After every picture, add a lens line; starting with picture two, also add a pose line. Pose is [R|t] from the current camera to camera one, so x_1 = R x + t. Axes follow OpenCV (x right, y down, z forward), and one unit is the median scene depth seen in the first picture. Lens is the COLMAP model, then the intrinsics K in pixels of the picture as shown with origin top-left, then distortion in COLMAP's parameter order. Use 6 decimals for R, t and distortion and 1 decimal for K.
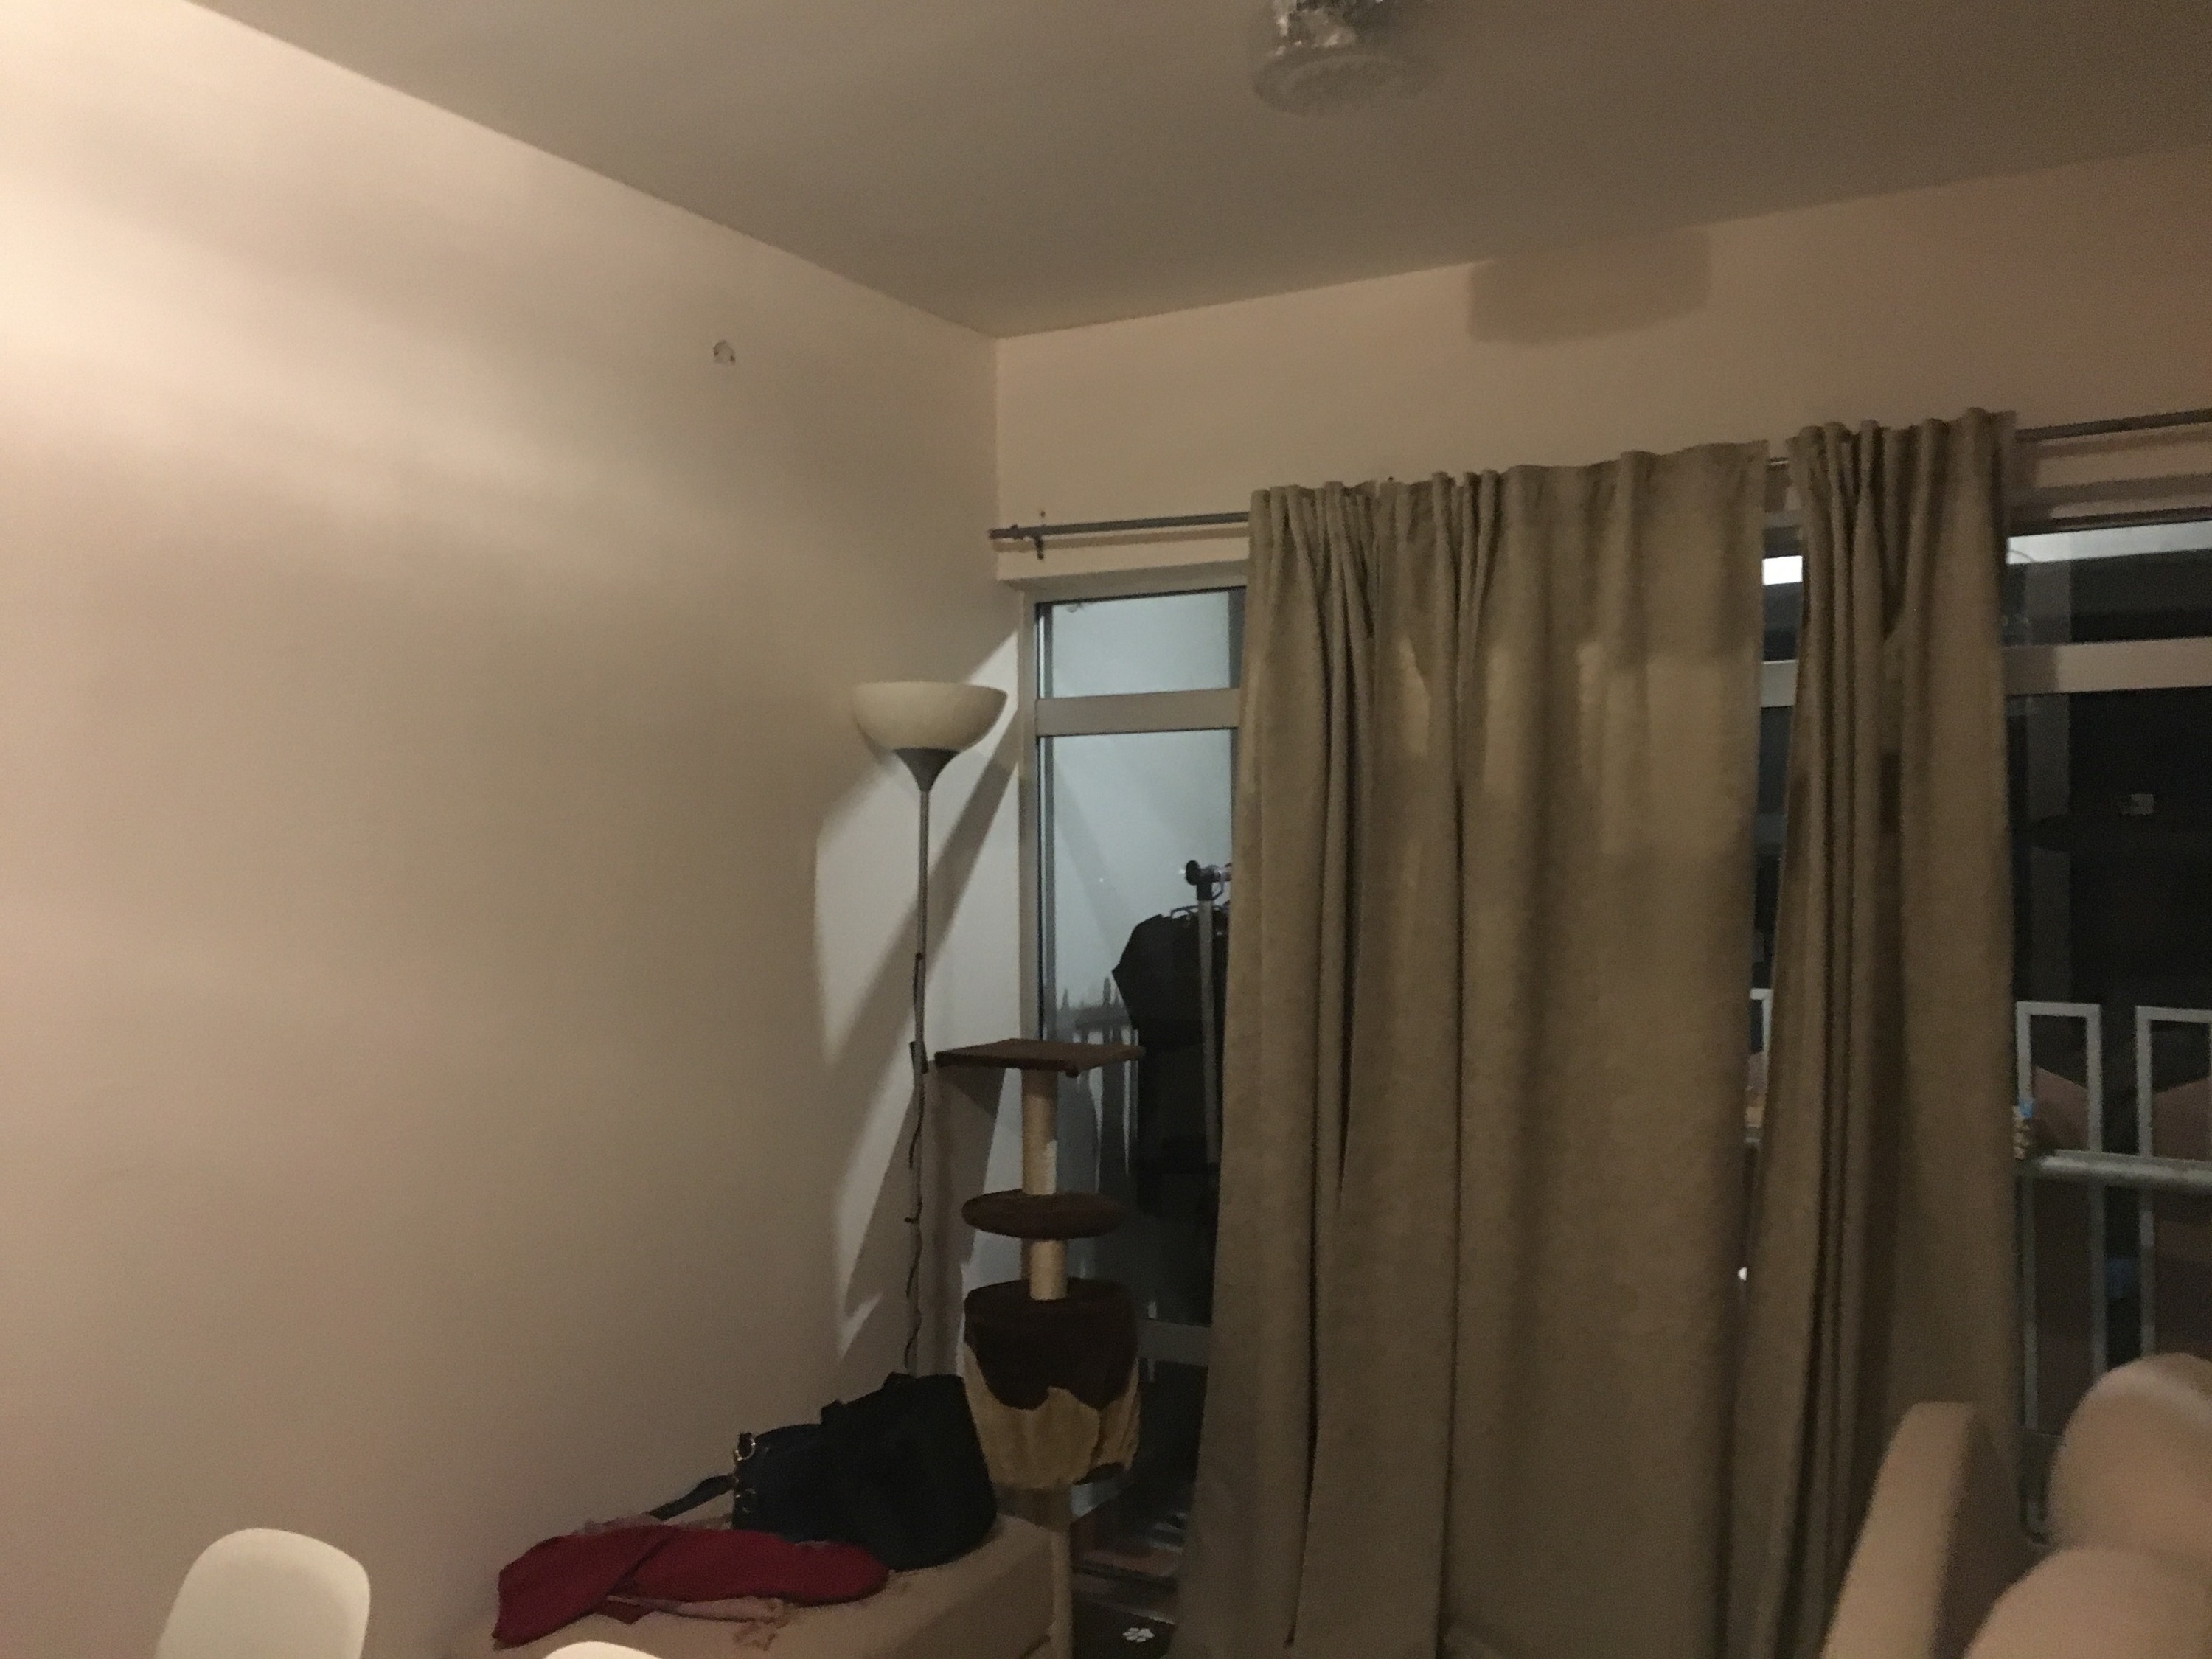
lens RADIAL K [[1828.7, 0, 1106.0], [0, 1828.7, 829.5], [0, 0, 1]] dist [0.042919, -0.004215]
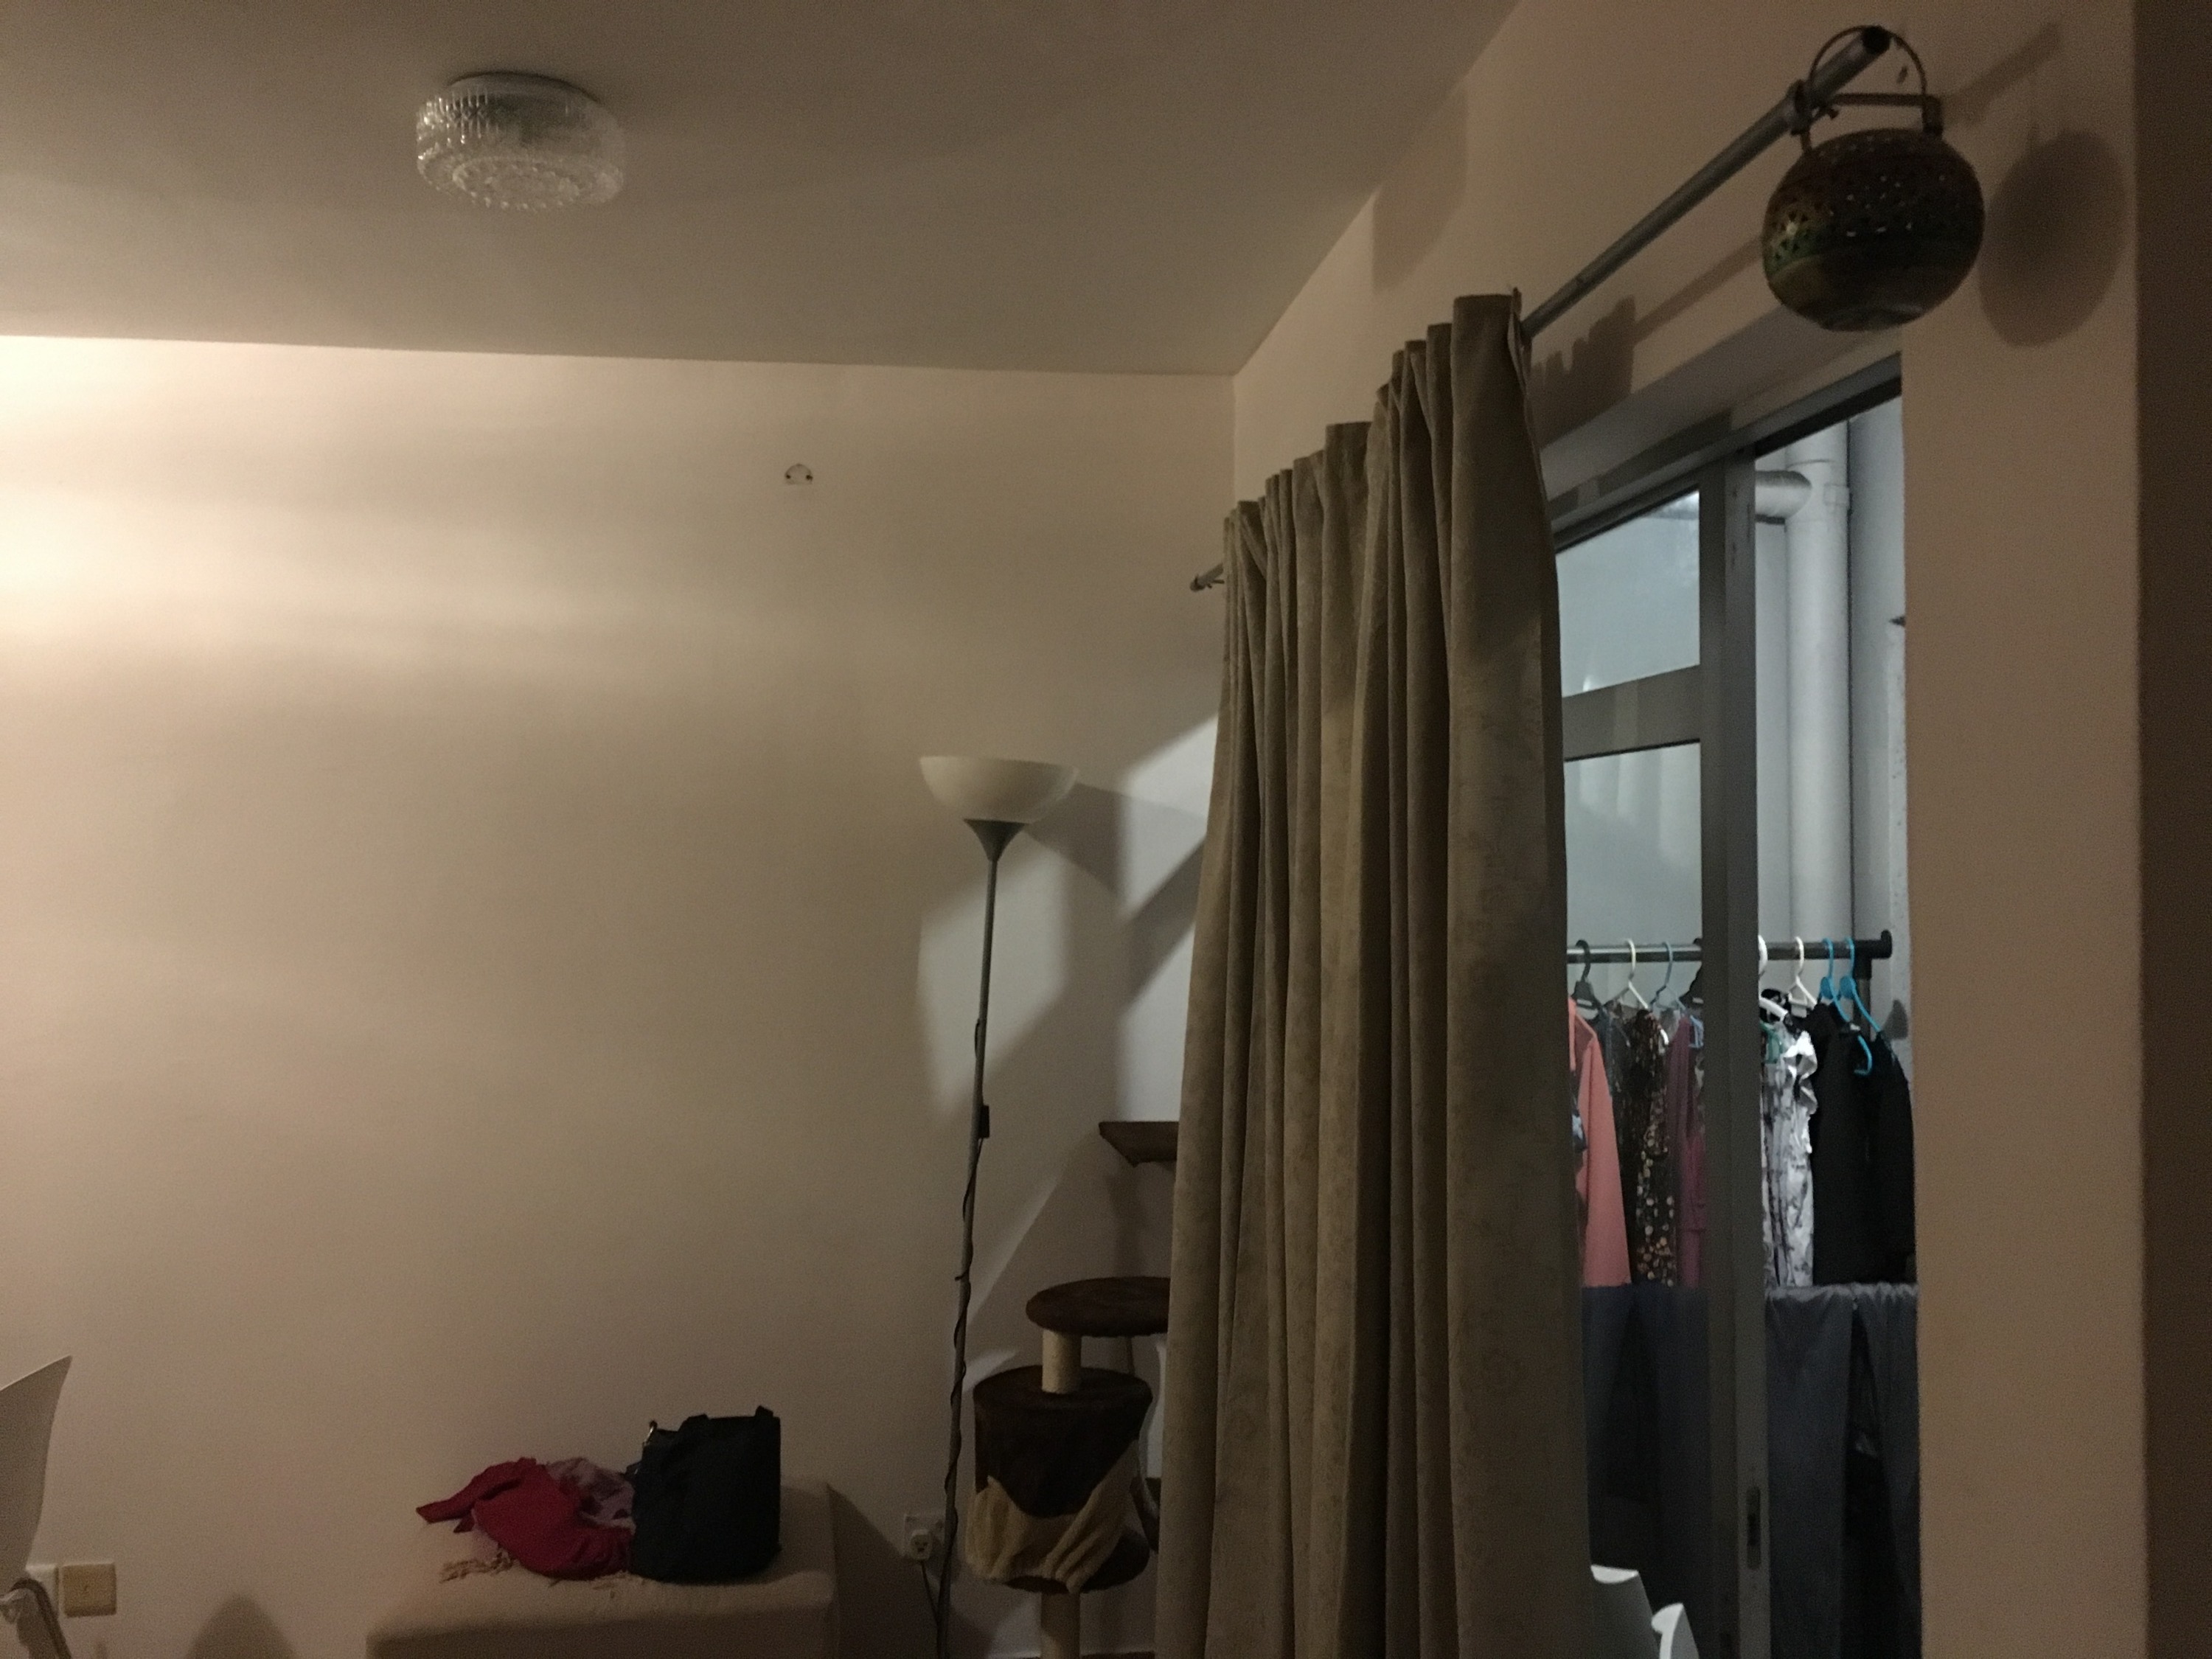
lens RADIAL K [[1828.7, 0, 1106.0], [0, 1828.7, 829.5], [0, 0, 1]] dist [0.042919, -0.004215]
pose [[0.599414, -0.006296, -0.800414, 0.815120], [-0.003111, 0.999943, -0.010195, -0.029516], [0.800433, 0.008601, 0.599360, 0.478001]]
